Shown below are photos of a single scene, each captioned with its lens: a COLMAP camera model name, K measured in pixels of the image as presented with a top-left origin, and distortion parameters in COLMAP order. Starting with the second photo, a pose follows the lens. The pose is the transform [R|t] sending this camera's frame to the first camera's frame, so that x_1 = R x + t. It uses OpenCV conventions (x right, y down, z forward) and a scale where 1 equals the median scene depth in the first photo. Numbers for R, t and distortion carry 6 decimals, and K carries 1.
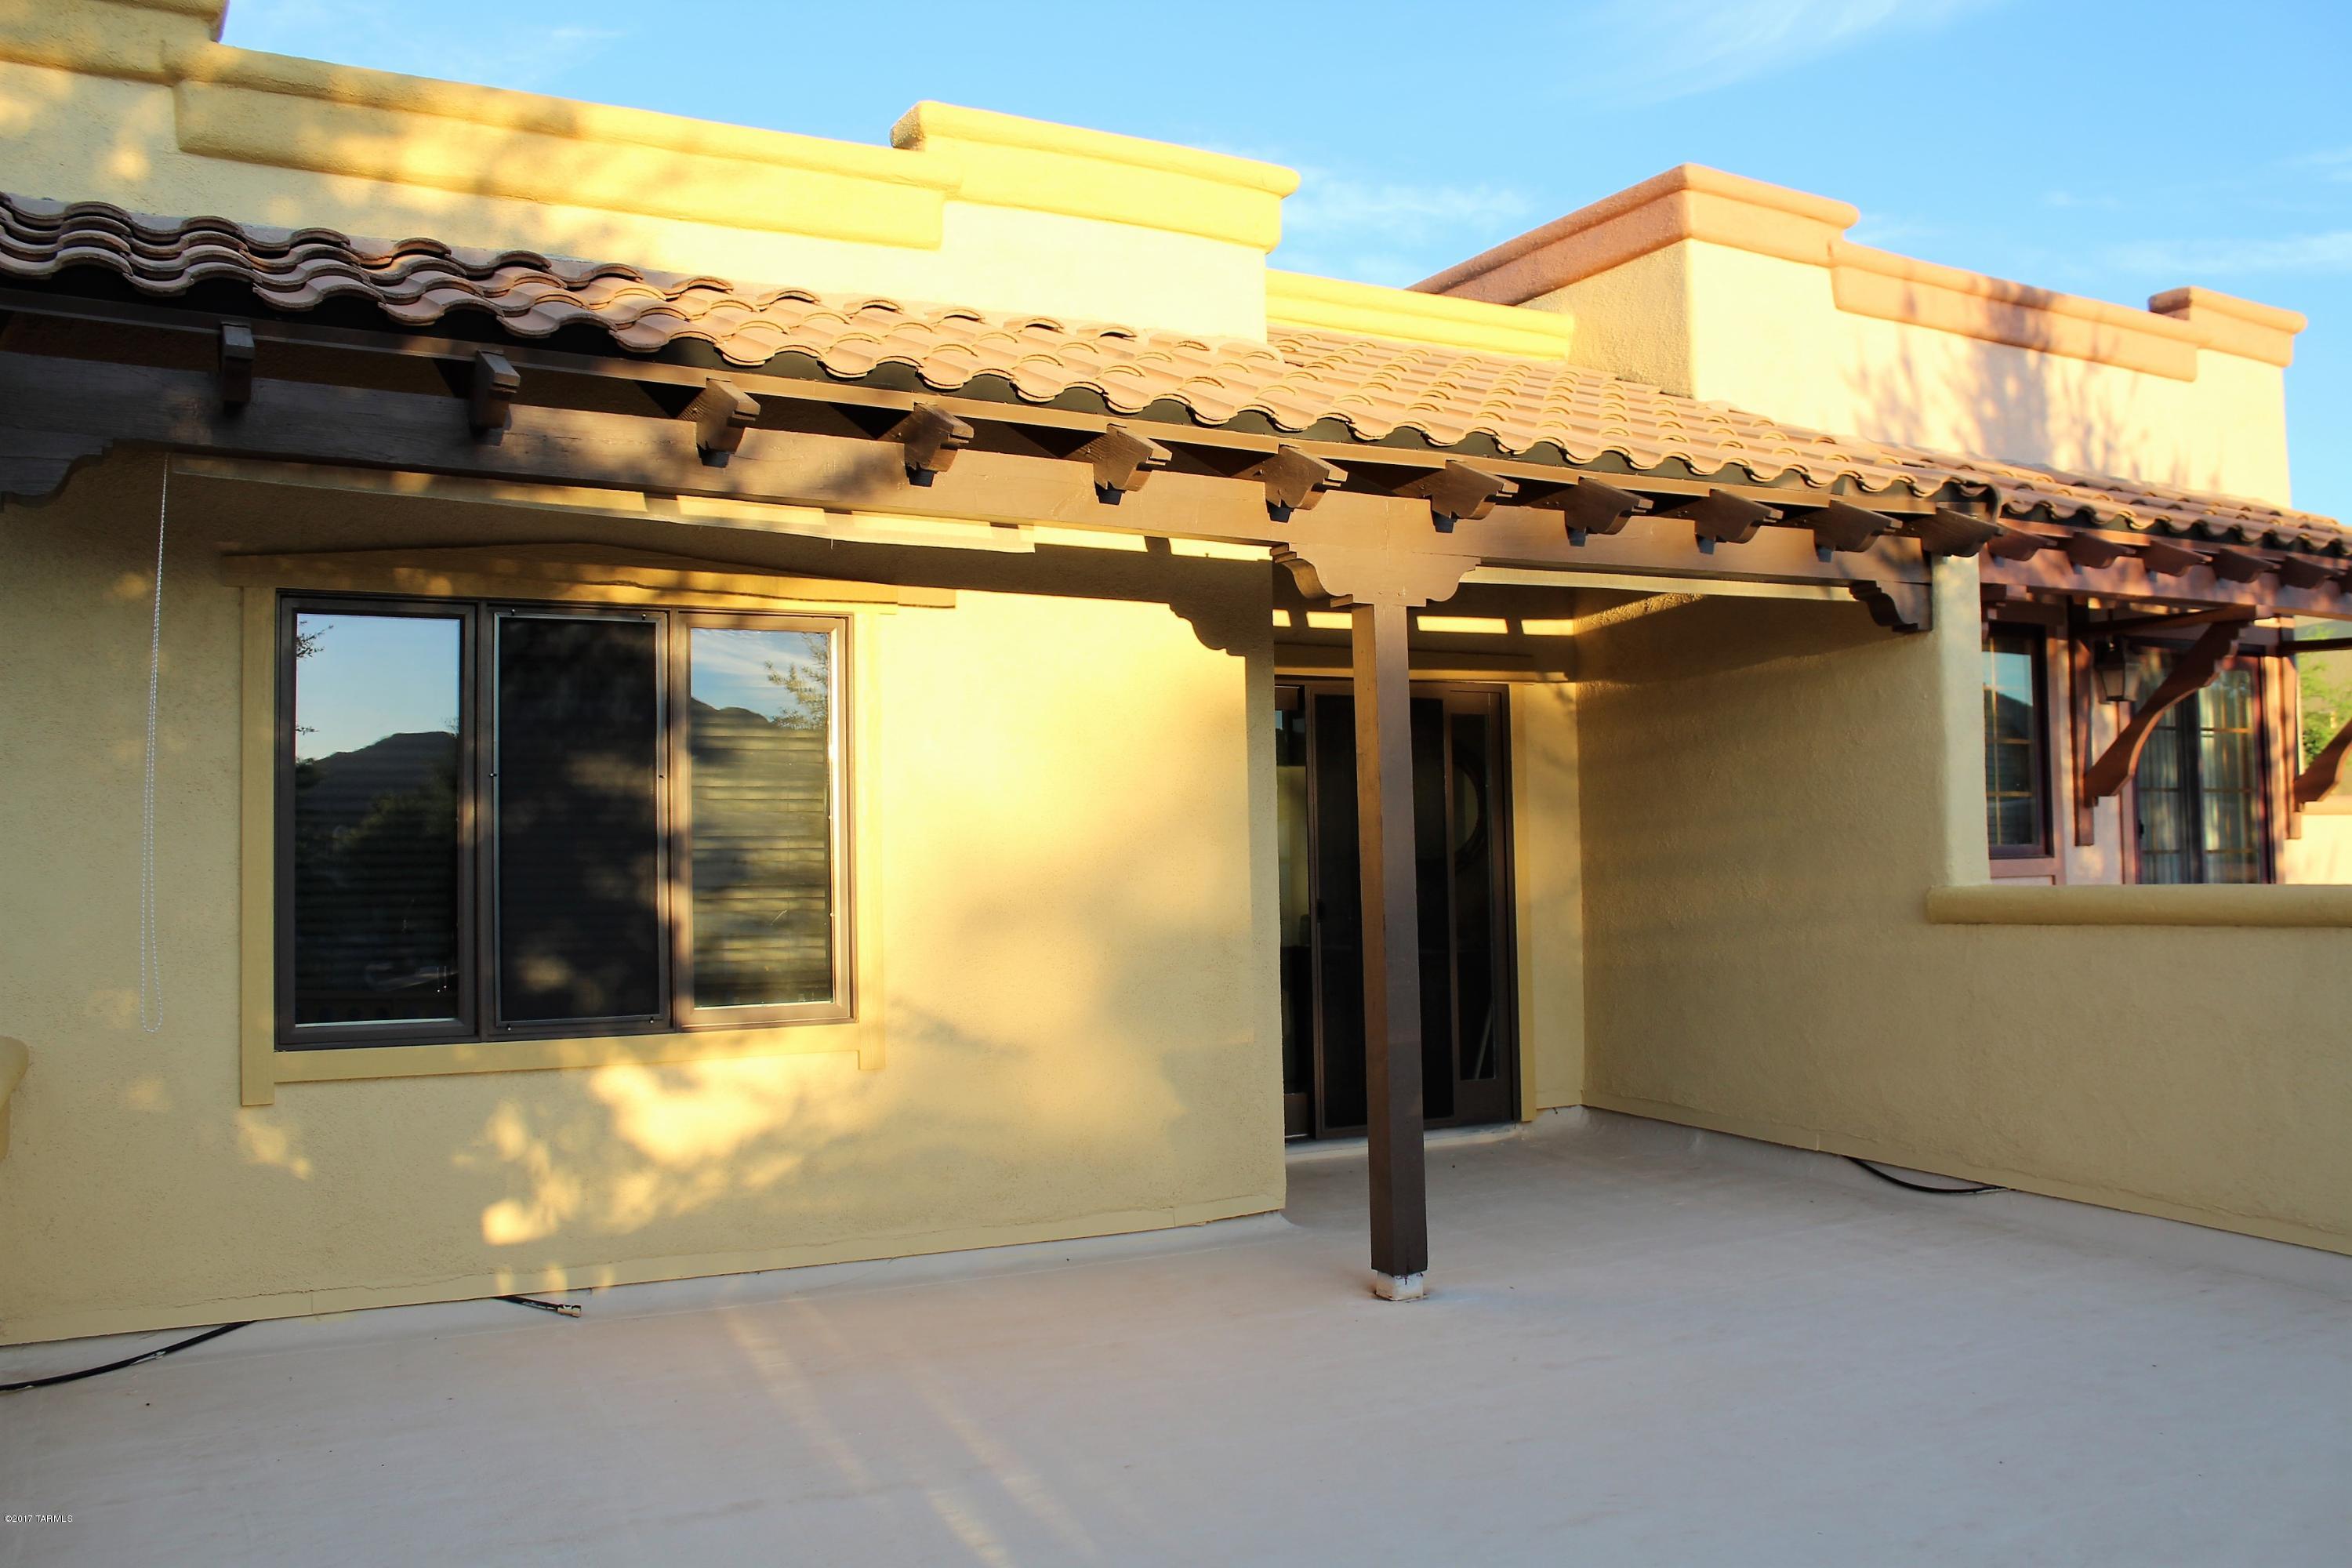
lens RADIAL K [[1951.7, 0, 1171.0], [0, 1951.7, 784.8], [0, 0, 1]] dist [-0.011794, 0.010075]
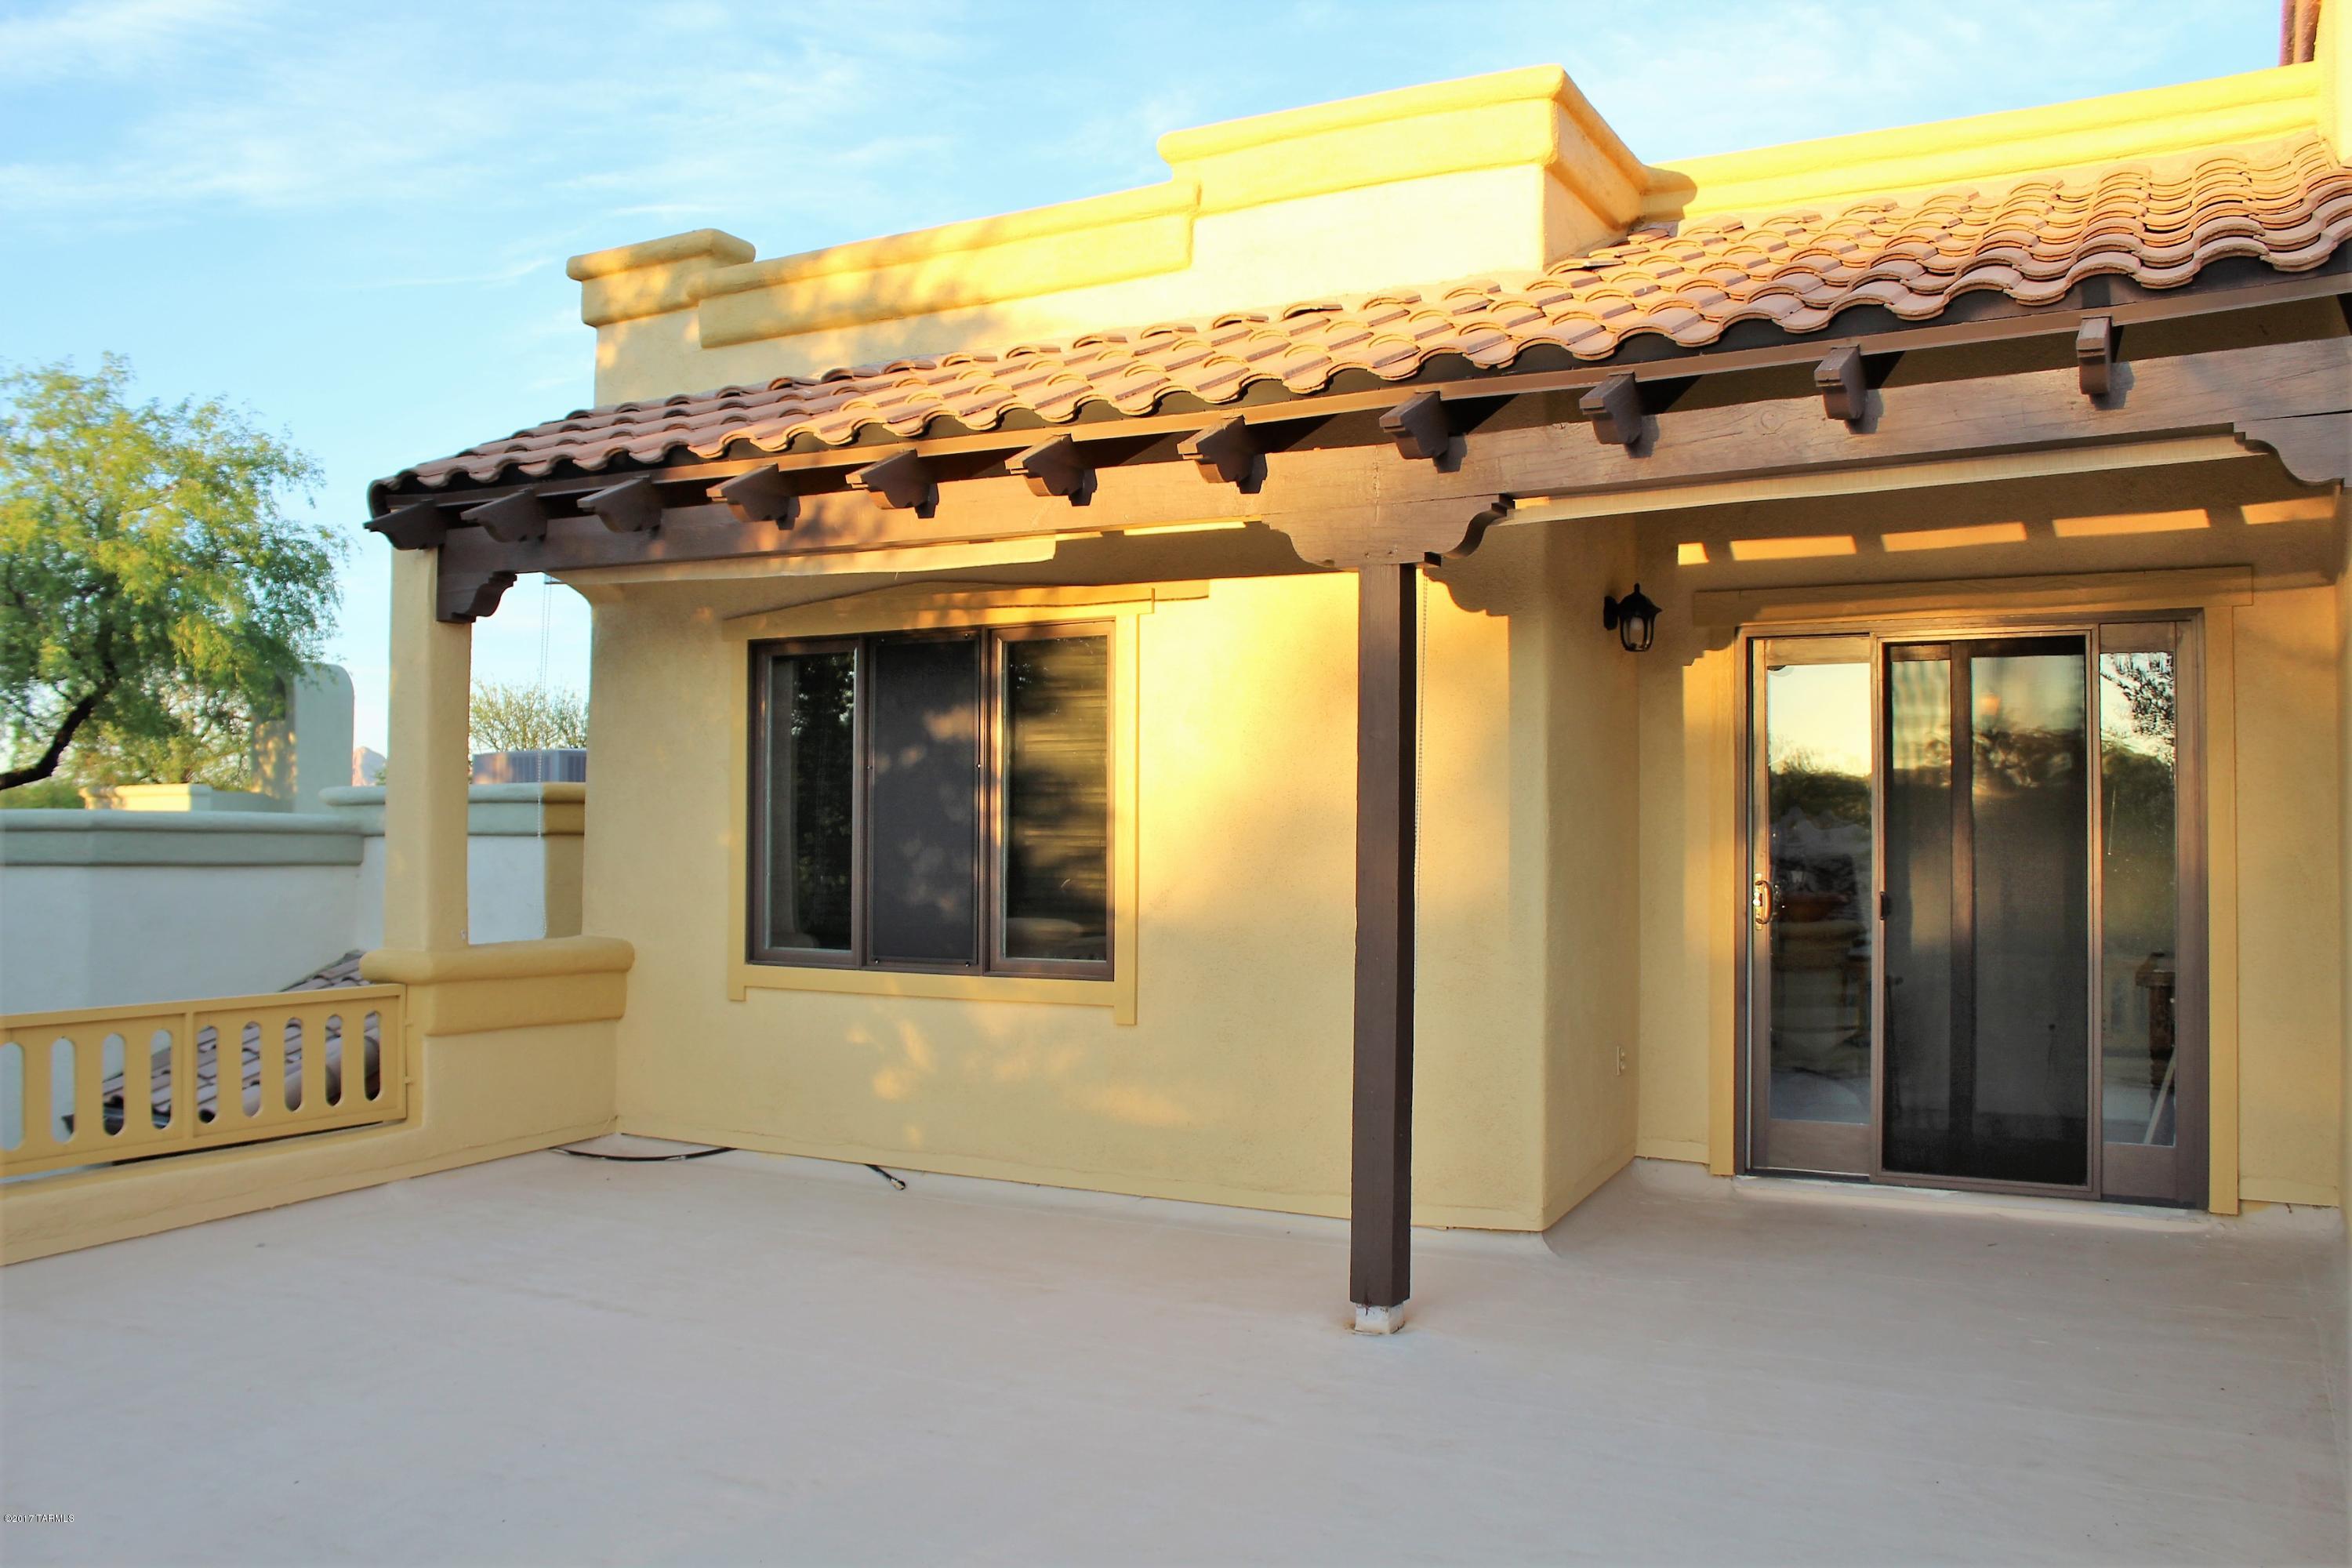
lens RADIAL K [[1951.7, 0, 1172.1], [0, 1951.7, 788.1], [0, 0, 1]] dist [-0.011794, 0.010075]
pose [[0.559216, -0.010880, -0.828951, 0.728082], [0.018074, 0.999836, -0.000930, 0.013019], [0.828825, -0.014462, 0.559321, 0.373362]]
